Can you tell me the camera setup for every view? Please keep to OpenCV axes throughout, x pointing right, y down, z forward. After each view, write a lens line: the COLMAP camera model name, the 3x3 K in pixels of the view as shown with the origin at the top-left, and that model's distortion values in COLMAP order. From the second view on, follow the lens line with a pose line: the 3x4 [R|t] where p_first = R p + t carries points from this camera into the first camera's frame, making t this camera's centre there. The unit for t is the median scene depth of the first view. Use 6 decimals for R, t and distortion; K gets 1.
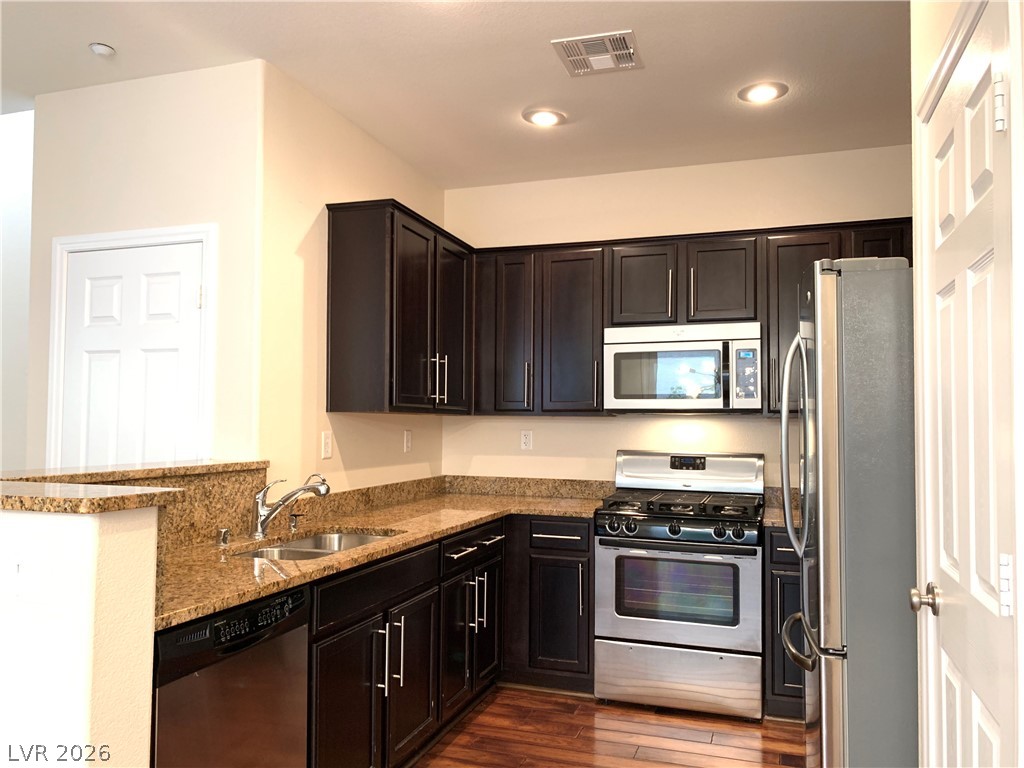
lens RADIAL K [[787.5, 0, 512.0], [0, 787.5, 384.0], [0, 0, 1]] dist [0.100924, -0.180654]
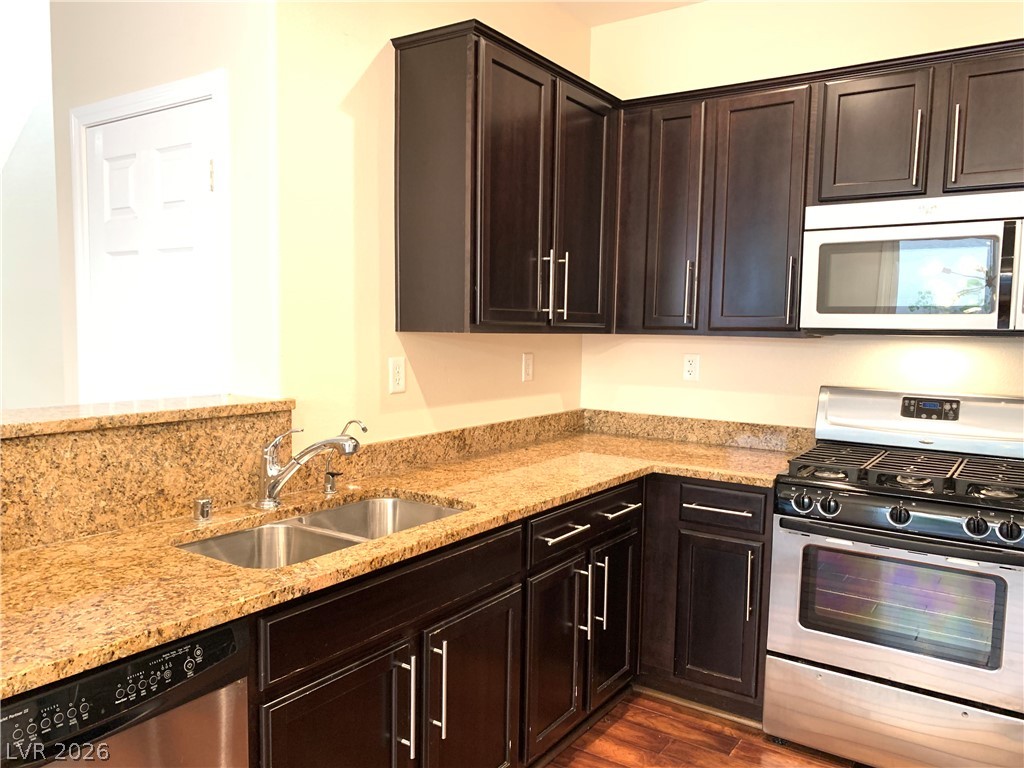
lens RADIAL K [[785.0, 0, 510.7], [0, 785.0, 390.7], [0, 0, 1]] dist [0.035010, -0.049551]
pose [[0.962217, 0.031511, -0.270454, 0.066928], [0.003985, 0.991545, 0.129705, -0.004129], [0.272255, -0.125882, 0.953955, 0.295551]]
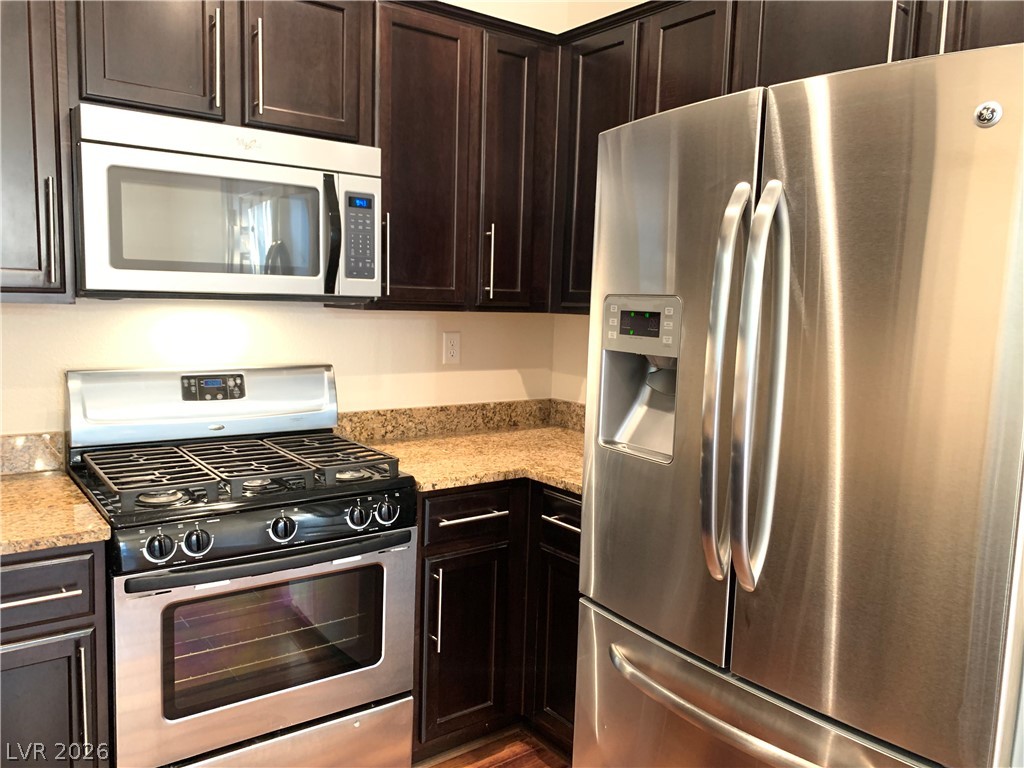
lens RADIAL K [[787.5, 0, 512.0], [0, 787.5, 384.0], [0, 0, 1]] dist [0.100924, -0.180654]
pose [[0.569863, -0.080600, 0.817777, -0.128592], [-0.069441, 0.986895, 0.145657, 0.001833], [-0.818800, -0.139792, 0.556798, 0.577168]]
